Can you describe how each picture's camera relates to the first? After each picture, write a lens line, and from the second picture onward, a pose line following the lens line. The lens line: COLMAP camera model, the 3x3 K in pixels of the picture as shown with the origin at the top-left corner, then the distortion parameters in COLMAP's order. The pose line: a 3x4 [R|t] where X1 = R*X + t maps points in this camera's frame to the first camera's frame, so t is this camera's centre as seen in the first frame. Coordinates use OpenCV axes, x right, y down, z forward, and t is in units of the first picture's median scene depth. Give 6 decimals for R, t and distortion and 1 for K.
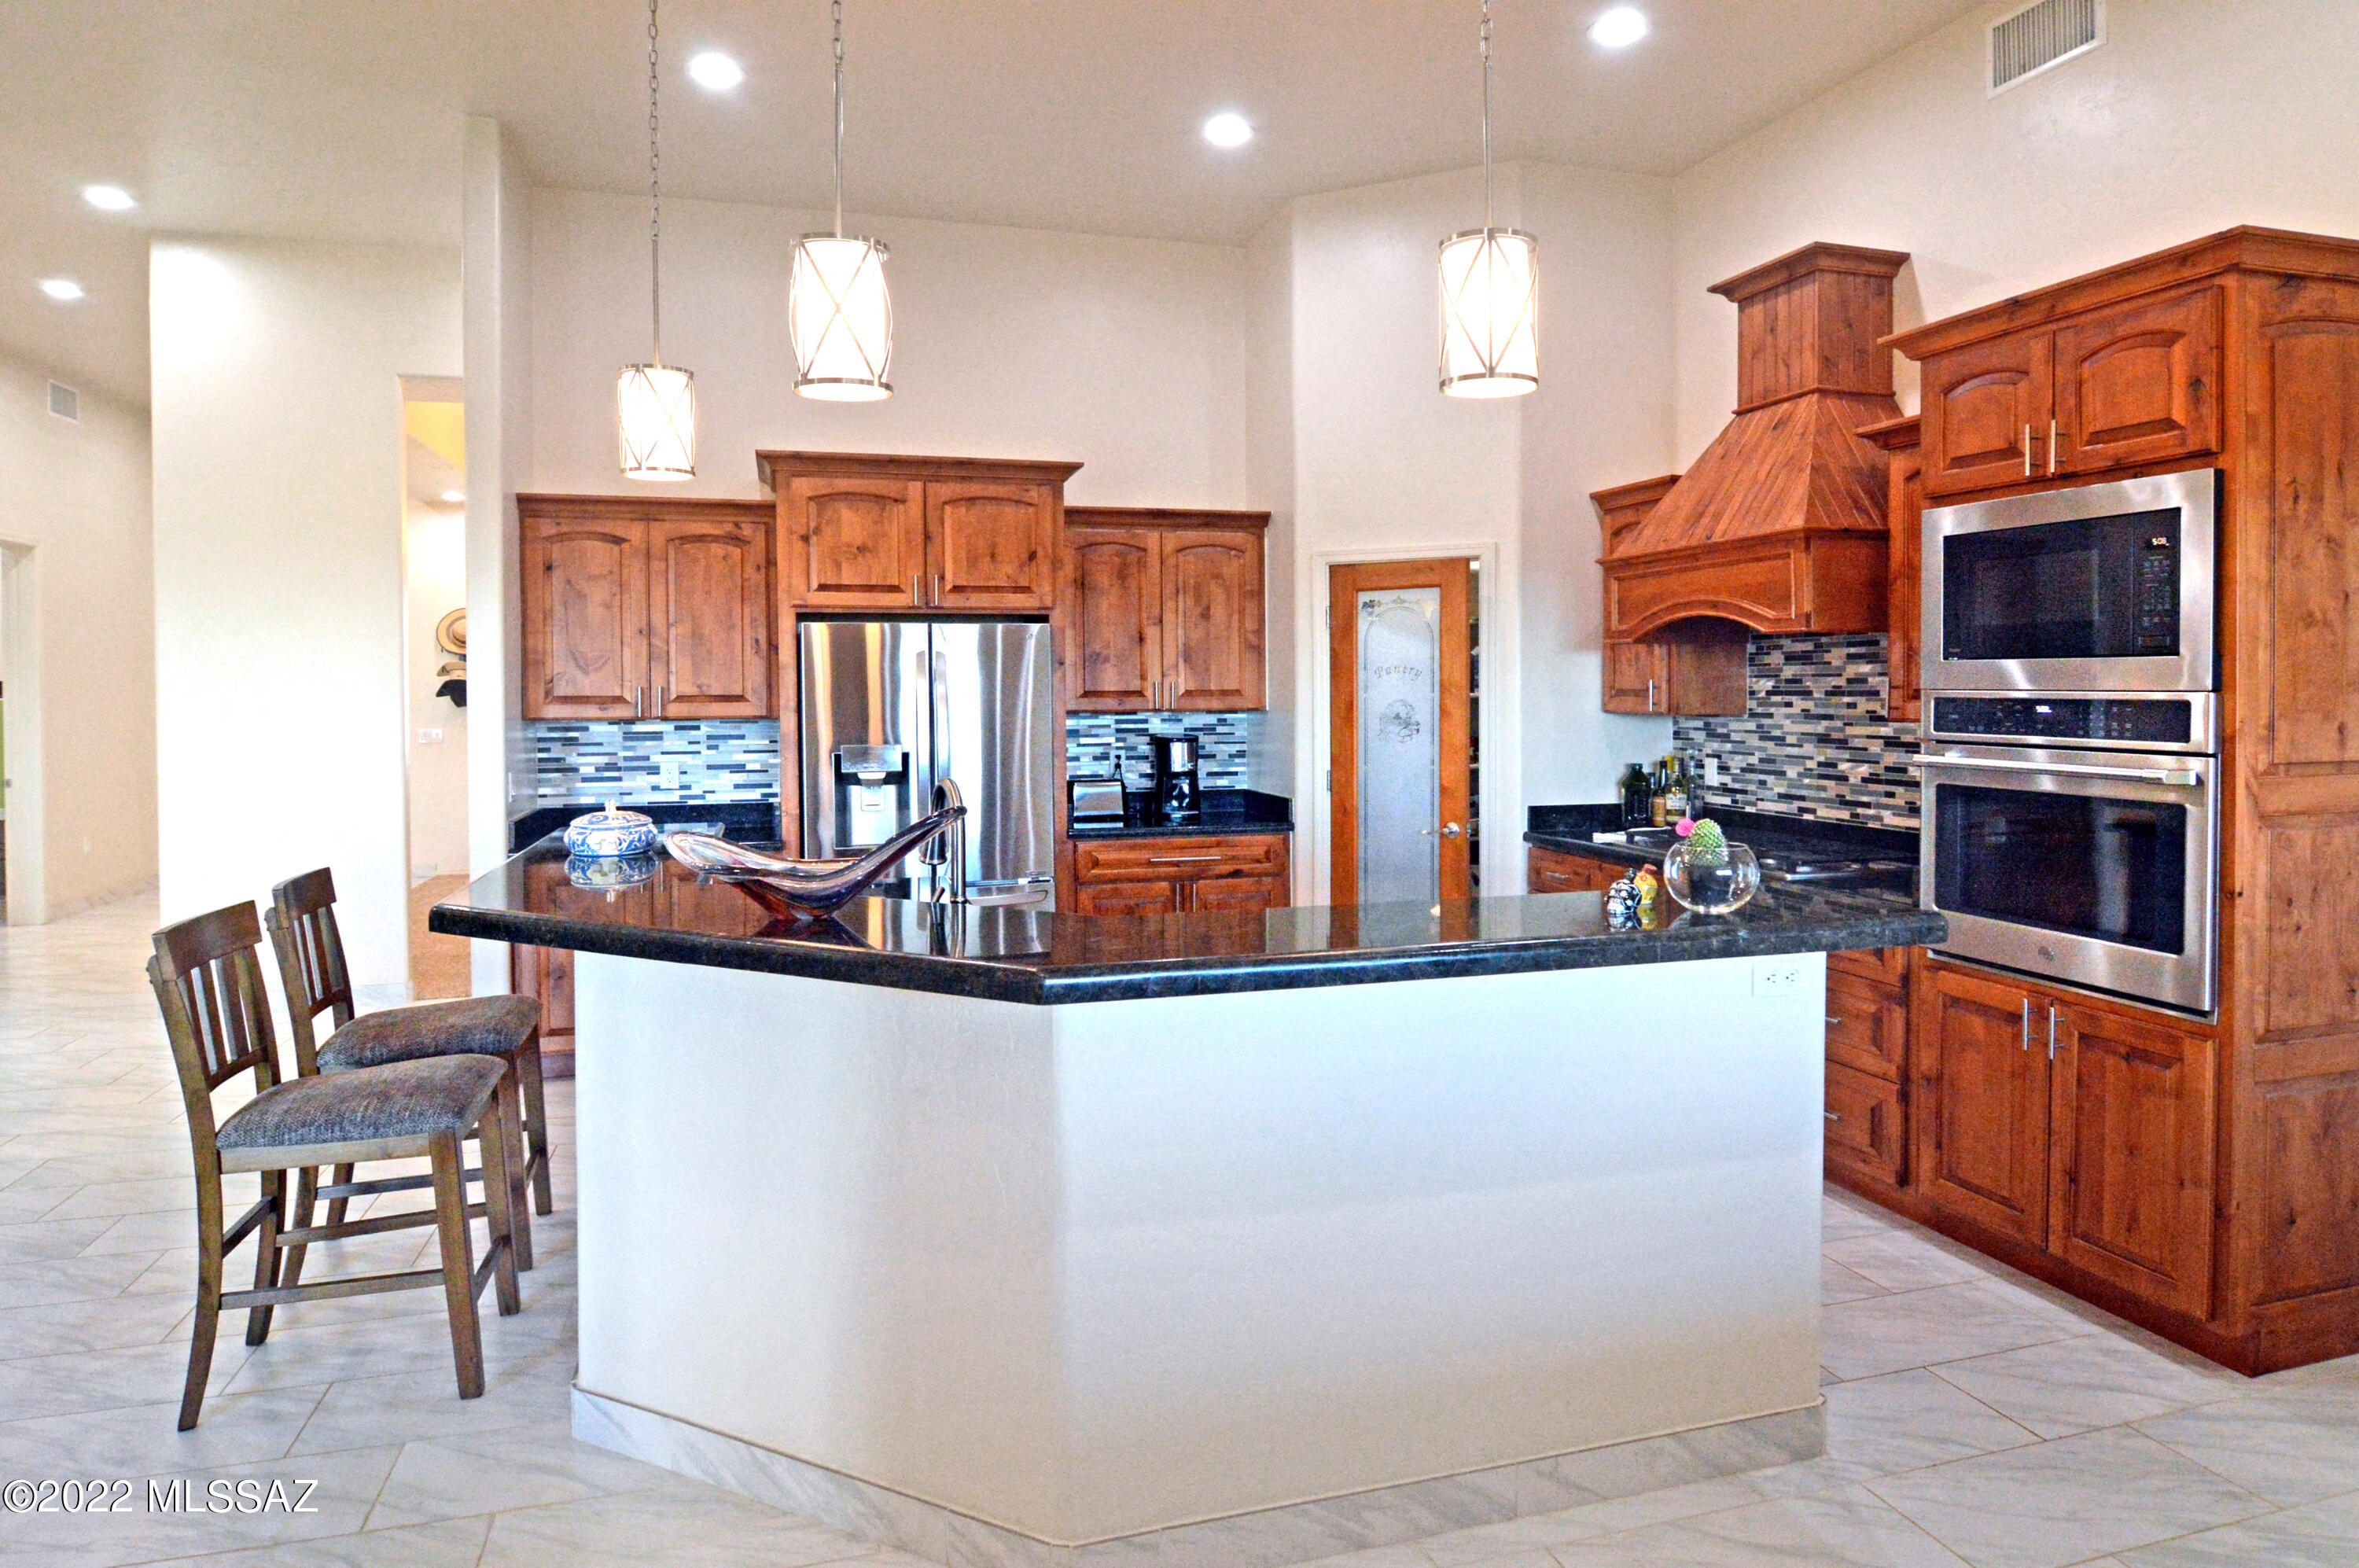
lens RADIAL K [[1389.3, 0, 1191.3], [0, 1389.3, 746.9], [0, 0, 1]] dist [0.002456, -0.000025]
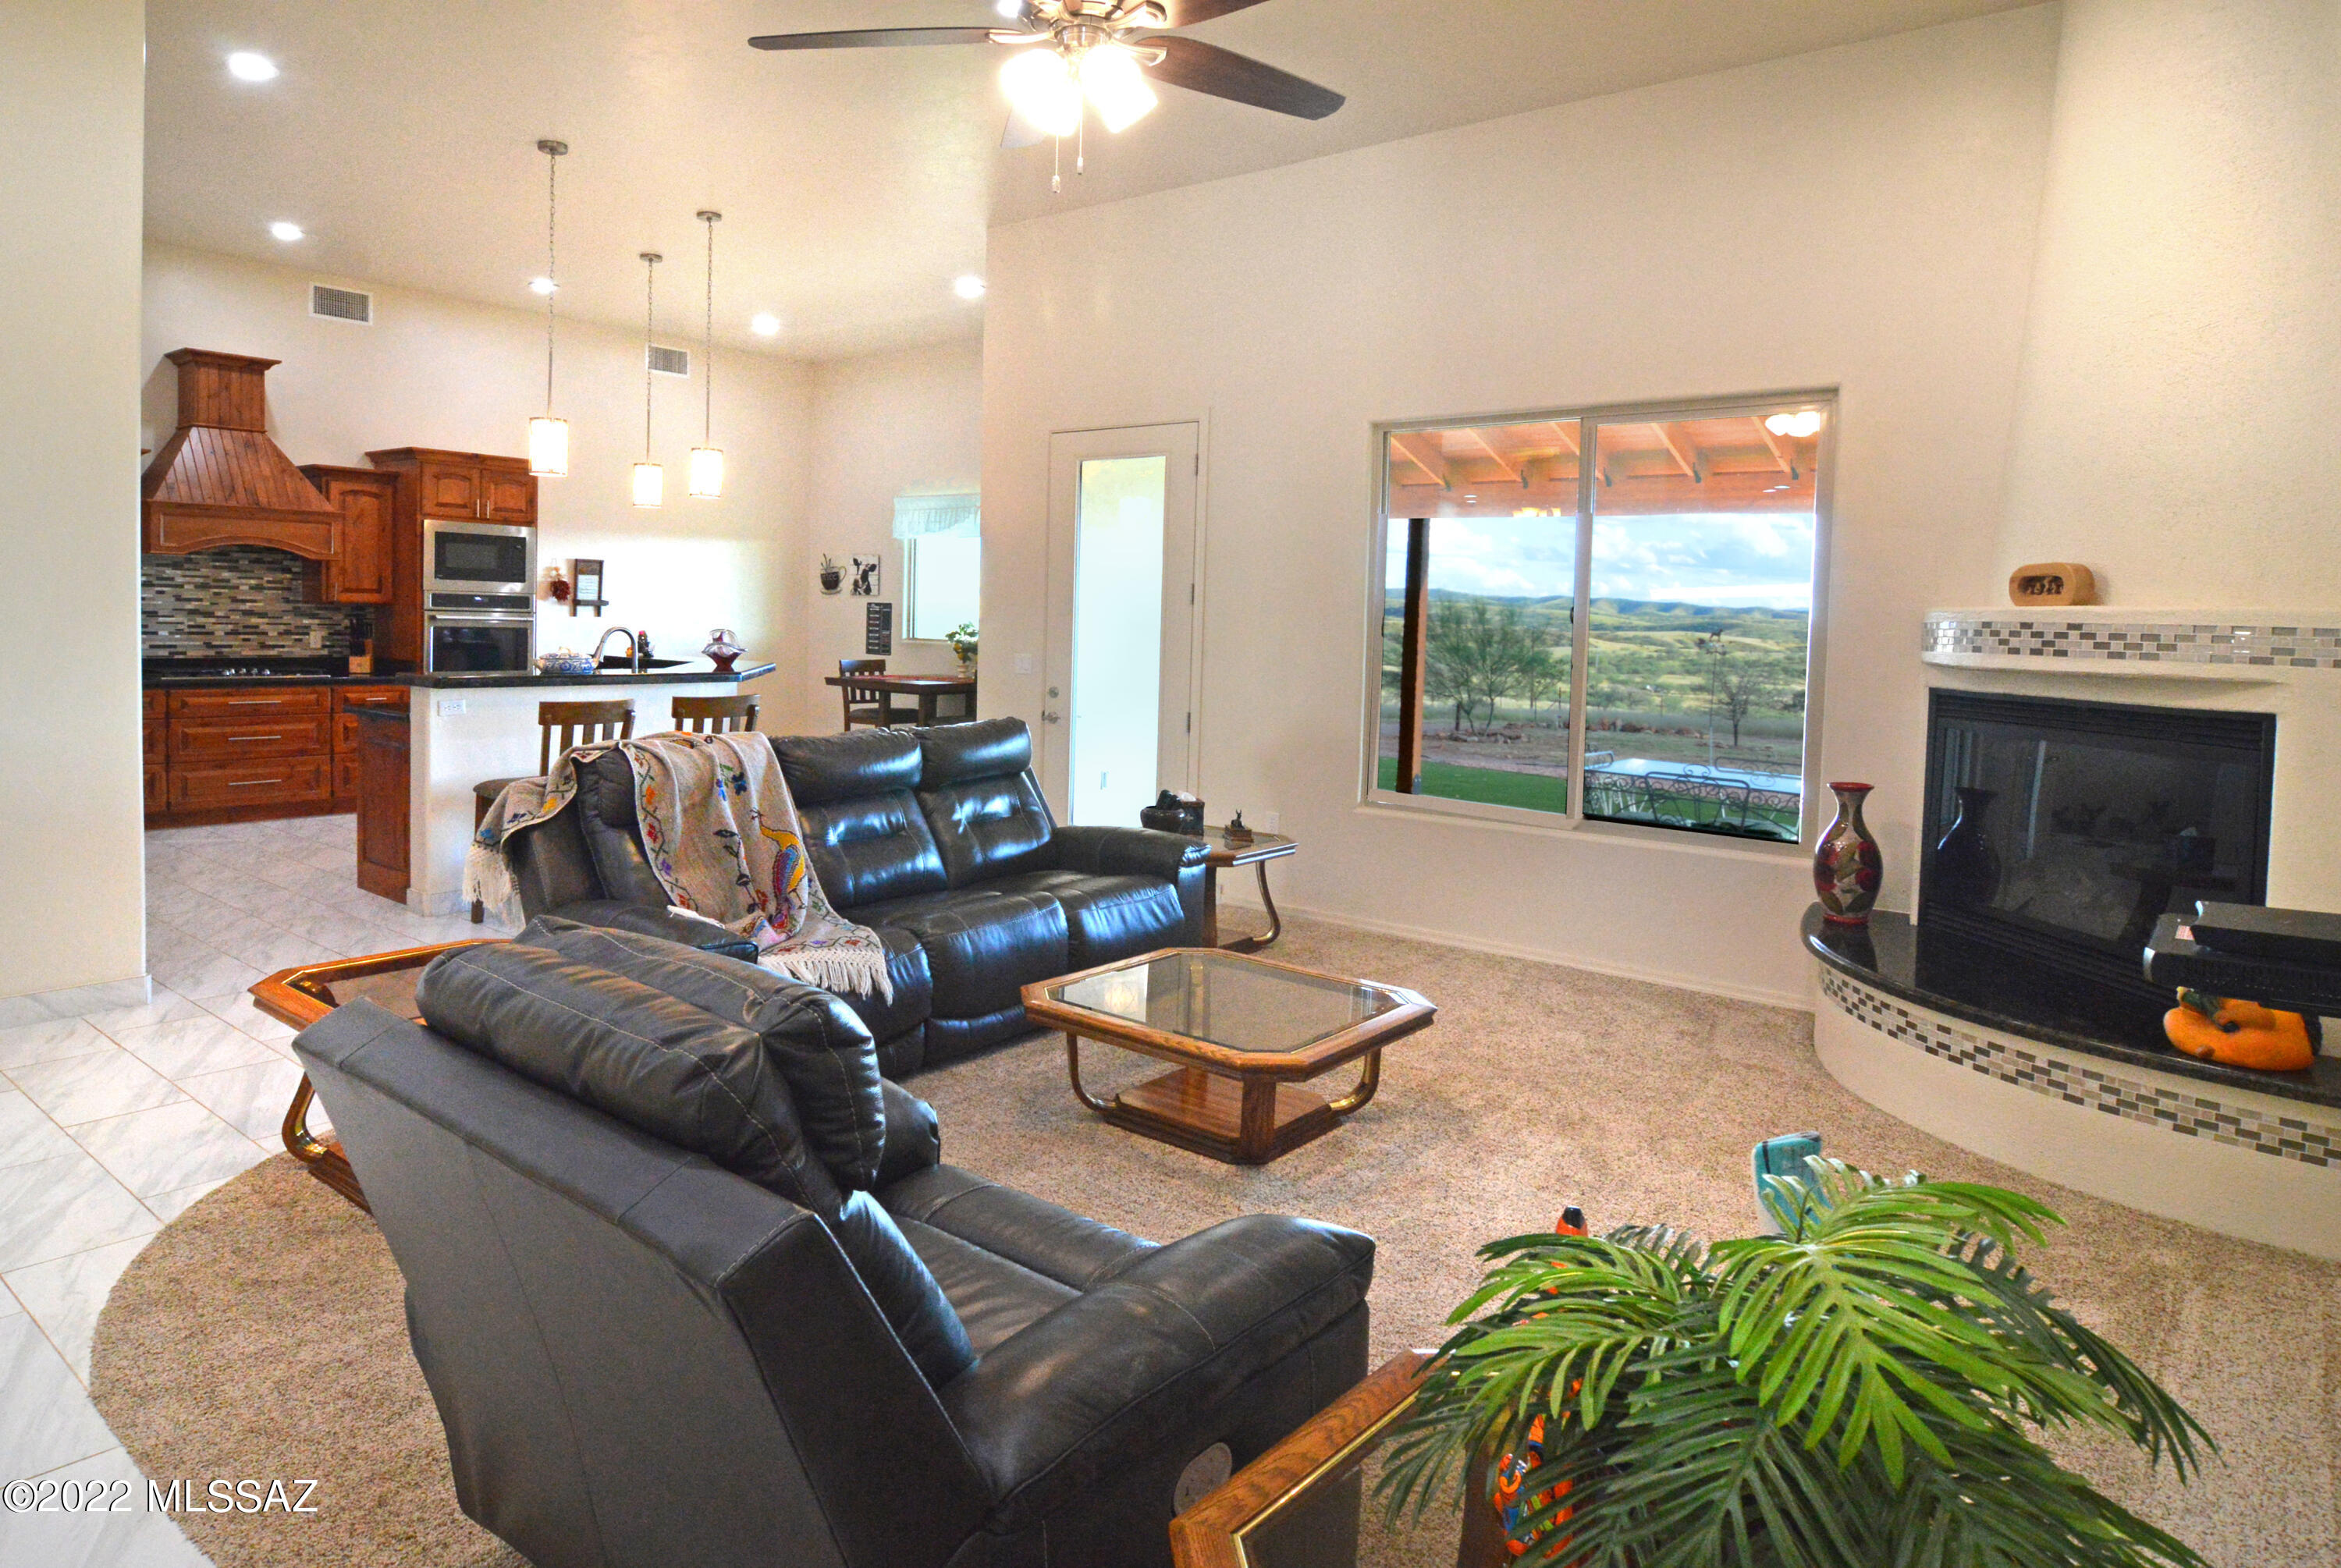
lens RADIAL K [[1378.4, 0, 1161.8], [0, 1378.4, 772.1], [0, 0, 1]] dist [0.002456, -0.000025]
pose [[-0.563885, -0.108586, 0.818684, -1.646486], [0.010306, 0.990316, 0.138448, -0.033220], [-0.825789, 0.086506, -0.557305, 0.929837]]
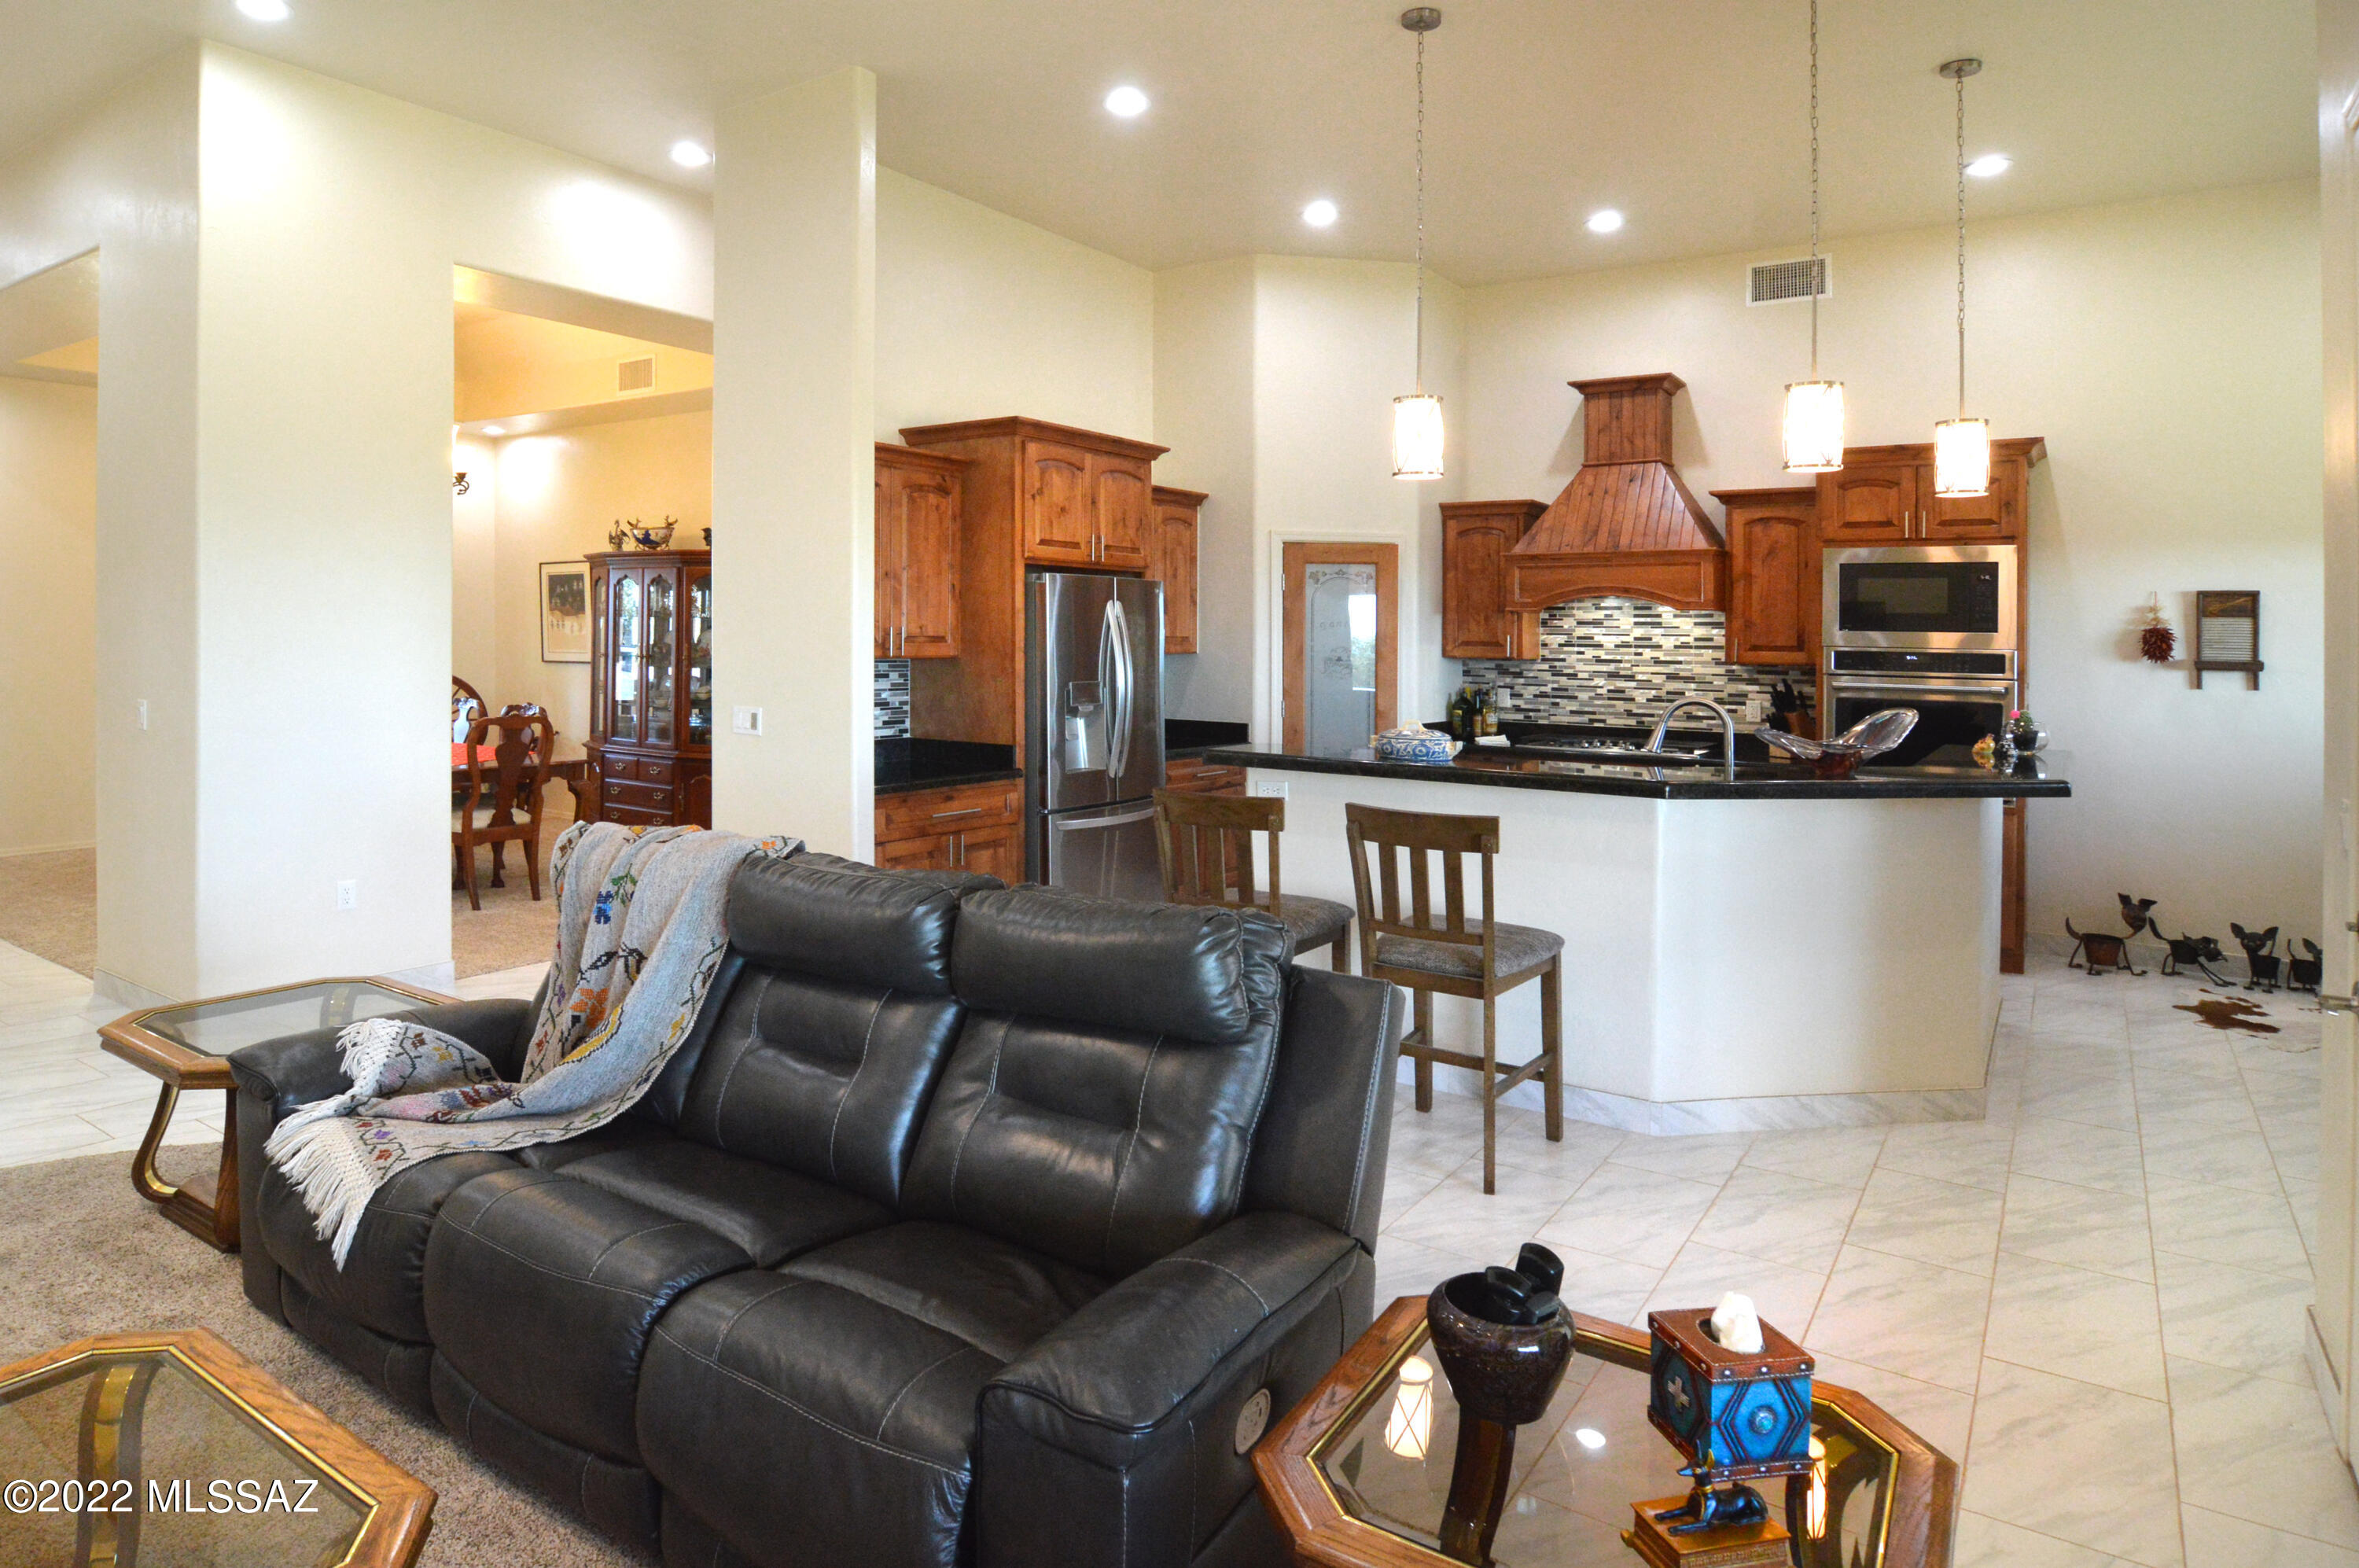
lens RADIAL K [[1389.3, 0, 1080.5], [0, 1389.3, 677.2], [0, 0, 1]] dist [0.002456, -0.000025]
pose [[0.803364, -0.002609, 0.595483, -0.933635], [0.008429, 0.999940, -0.006991, 0.002765], [-0.595429, 0.010635, 0.803337, 0.081721]]
